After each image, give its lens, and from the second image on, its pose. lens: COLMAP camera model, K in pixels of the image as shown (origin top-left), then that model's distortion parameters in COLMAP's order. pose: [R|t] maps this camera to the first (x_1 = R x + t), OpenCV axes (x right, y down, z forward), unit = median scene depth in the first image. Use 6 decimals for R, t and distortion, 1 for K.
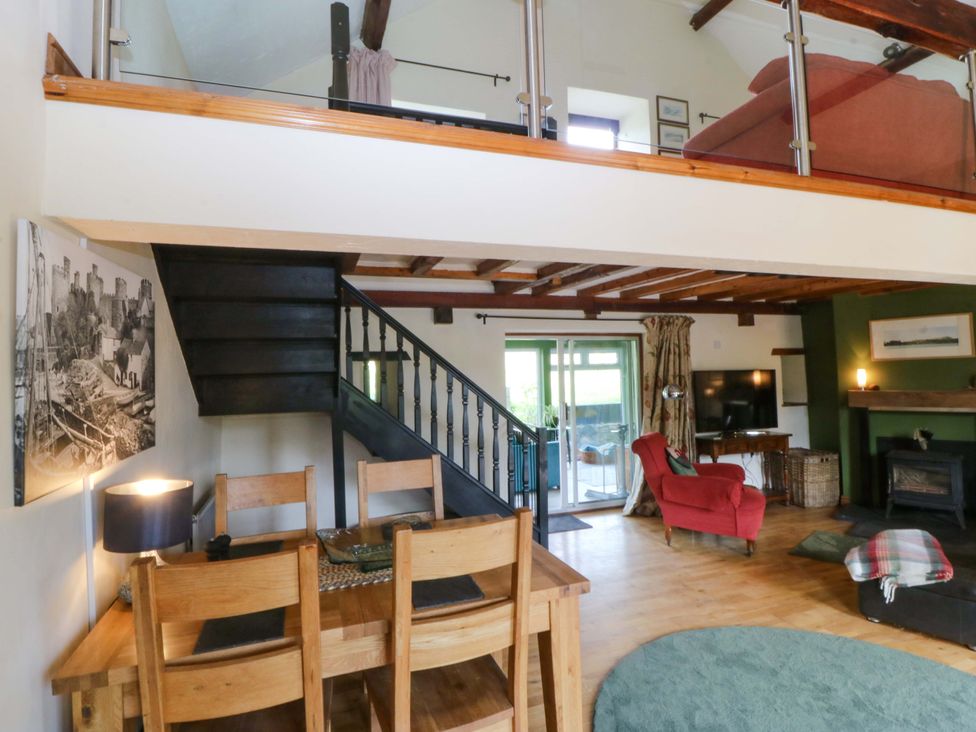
lens RADIAL K [[510.7, 0, 489.1], [0, 510.7, 354.5], [0, 0, 1]] dist [-0.000477, -0.011830]
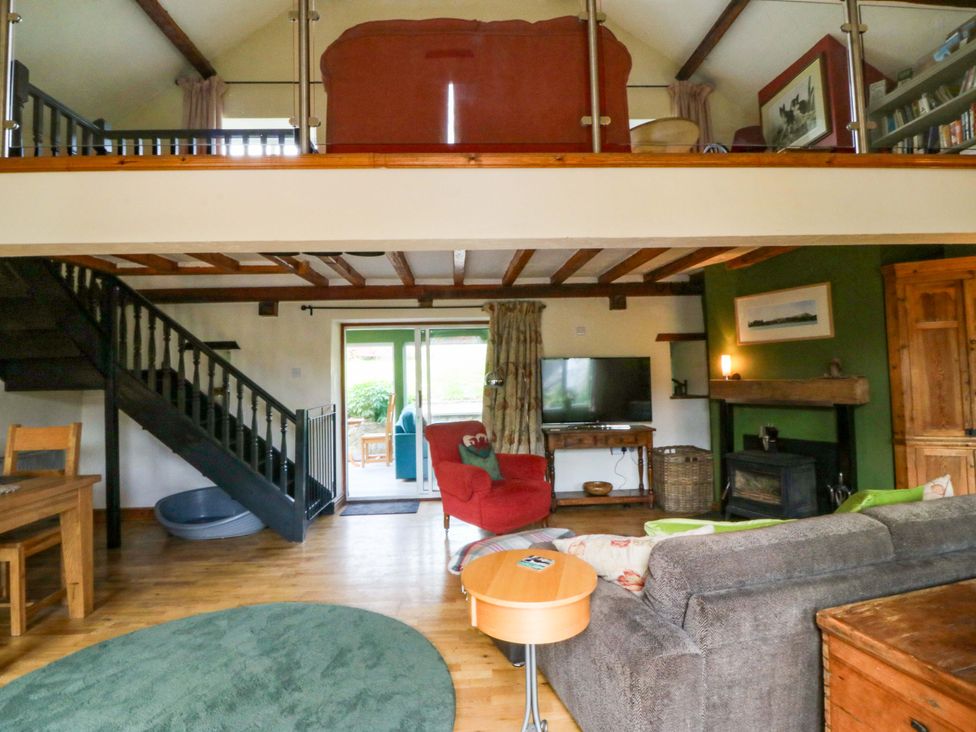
lens RADIAL K [[520.6, 0, 478.2], [0, 520.6, 354.6], [0, 0, 1]] dist [-0.003047, -0.000887]
pose [[0.959991, -0.009074, -0.279885, 0.568764], [0.010311, 0.999942, 0.002948, 0.021036], [0.279843, -0.005716, 0.960029, 0.042182]]
